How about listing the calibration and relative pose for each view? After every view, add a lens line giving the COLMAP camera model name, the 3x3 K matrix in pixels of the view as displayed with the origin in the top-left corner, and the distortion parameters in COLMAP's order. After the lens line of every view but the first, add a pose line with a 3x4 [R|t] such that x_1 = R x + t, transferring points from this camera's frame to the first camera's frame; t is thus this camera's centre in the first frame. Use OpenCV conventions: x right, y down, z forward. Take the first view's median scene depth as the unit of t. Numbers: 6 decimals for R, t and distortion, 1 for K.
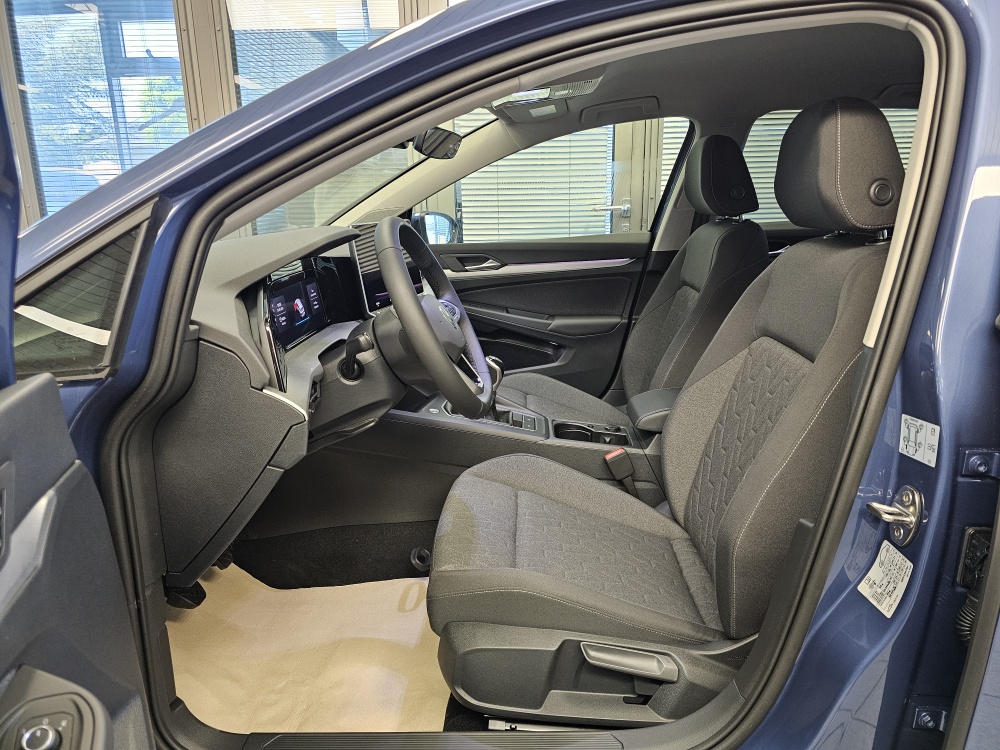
lens RADIAL K [[662.5, 0, 499.5], [0, 662.5, 369.0], [0, 0, 1]] dist [0.043286, -0.000098]
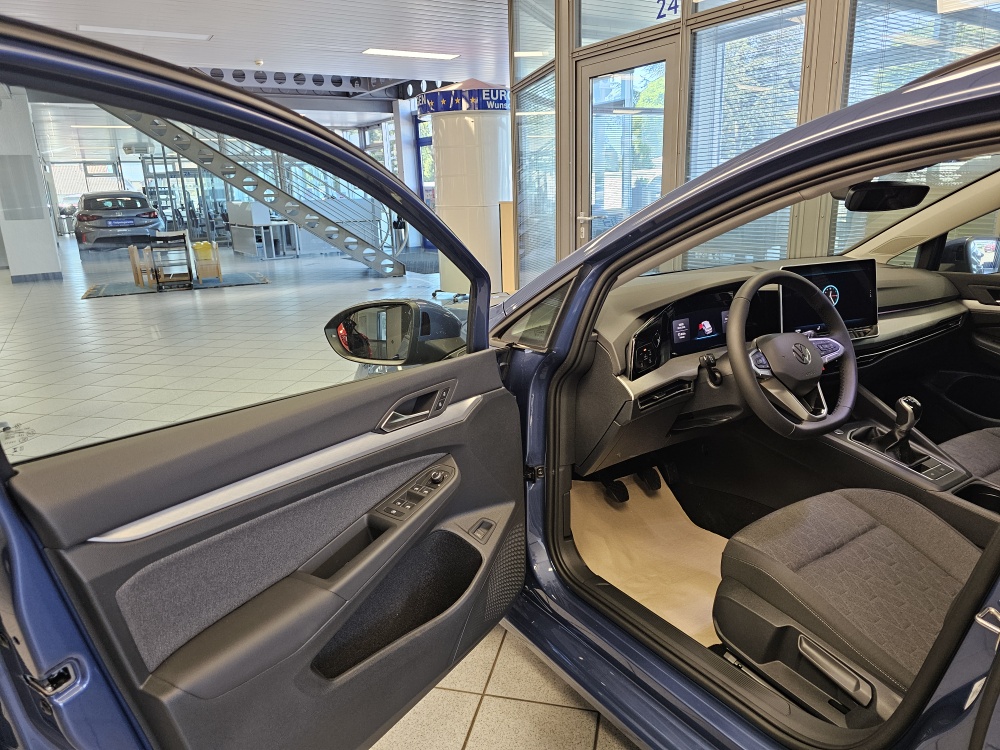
lens RADIAL K [[693.2, 0, 503.9], [0, 693.2, 371.8], [0, 0, 1]] dist [0.030421, -0.040042]
pose [[0.561451, 0.215322, -0.799005, 0.716123], [-0.177459, 0.974419, 0.137895, -0.138717], [0.808258, 0.064369, 0.585299, -0.220372]]
